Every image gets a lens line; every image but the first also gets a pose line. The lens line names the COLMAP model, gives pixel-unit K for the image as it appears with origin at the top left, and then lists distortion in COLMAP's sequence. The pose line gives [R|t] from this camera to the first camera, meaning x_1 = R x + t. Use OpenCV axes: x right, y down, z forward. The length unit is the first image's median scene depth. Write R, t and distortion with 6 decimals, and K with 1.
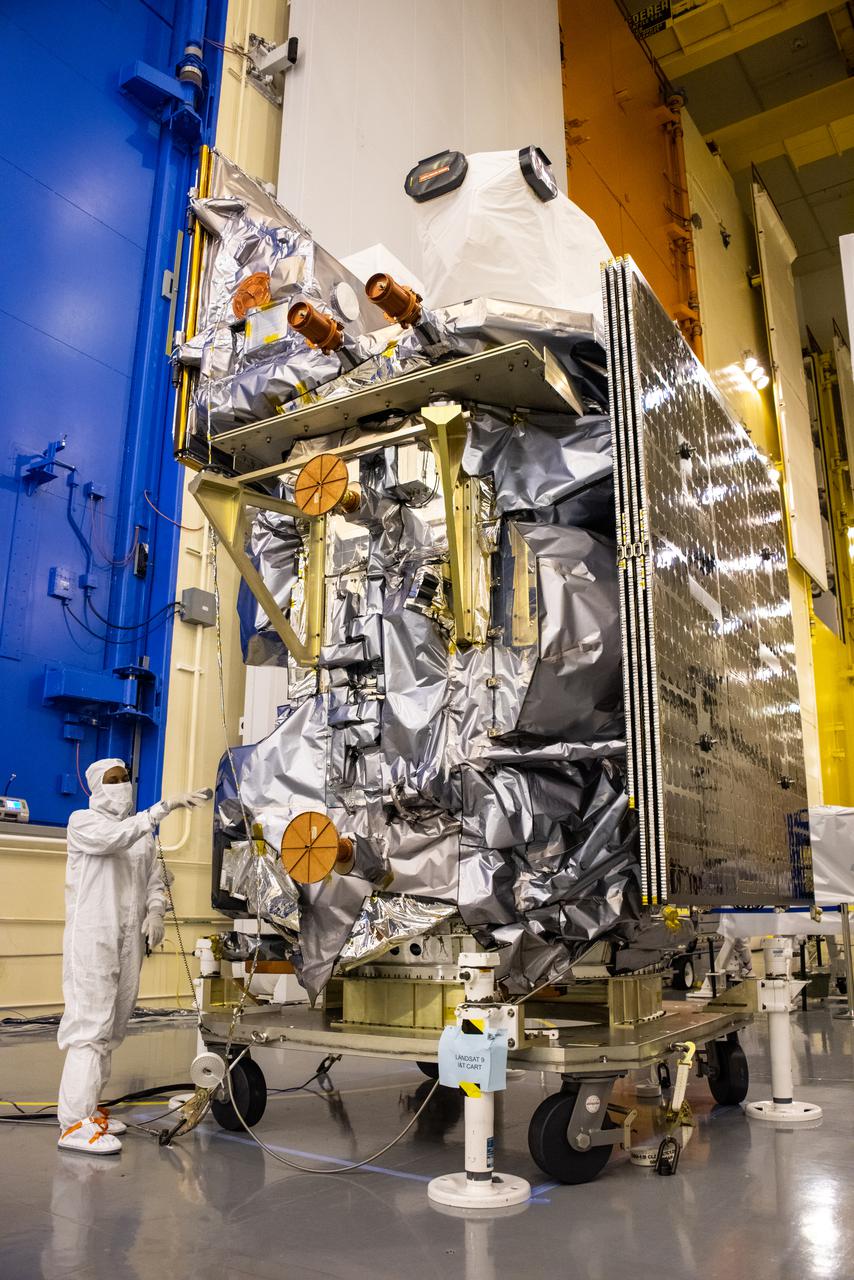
lens RADIAL K [[1024.3, 0, 427.0], [0, 1024.3, 640.0], [0, 0, 1]] dist [-0.157286, 0.119445]
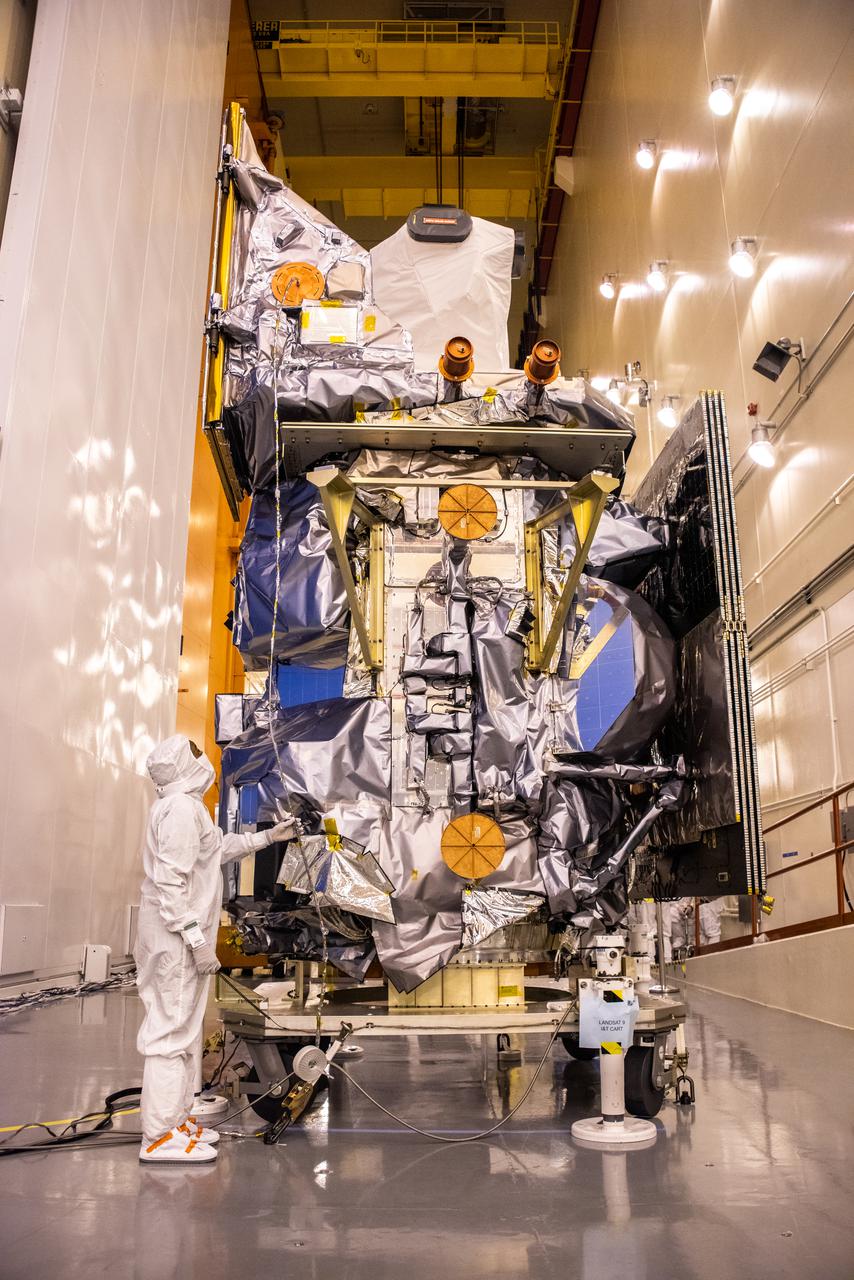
lens RADIAL K [[1024.3, 0, 427.0], [0, 1024.3, 640.0], [0, 0, 1]] dist [-0.157286, 0.119445]
pose [[0.824962, 0.137340, 0.548247, -0.722534], [-0.141716, 0.989303, -0.034584, 0.026787], [-0.547132, -0.049165, 0.835601, 0.107978]]
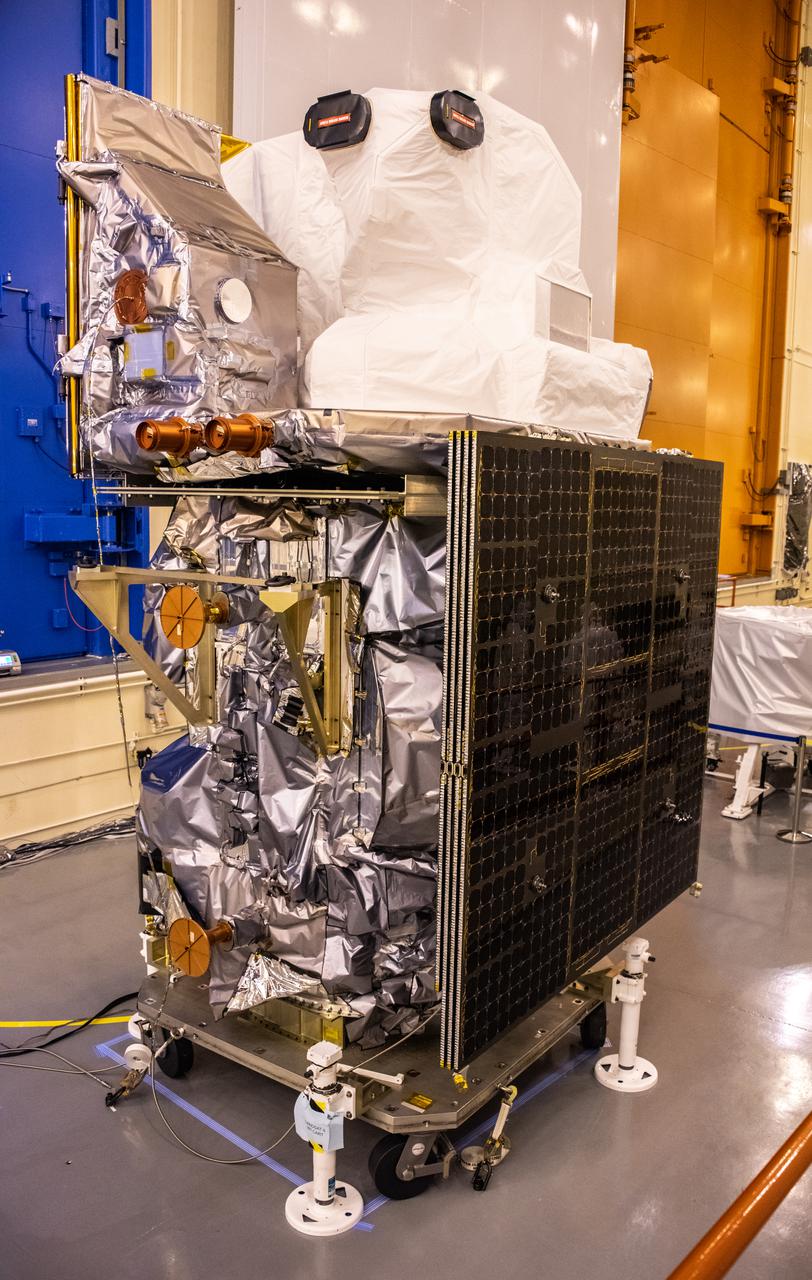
lens RADIAL K [[1043.0, 0, 429.3], [0, 1043.0, 648.1], [0, 0, 1]] dist [-0.147064, 0.092112]
pose [[0.997478, 0.029410, -0.064594, 0.209181], [-0.001022, 0.915963, 0.401261, -0.540756], [0.070967, -0.400184, 0.913683, 0.066457]]
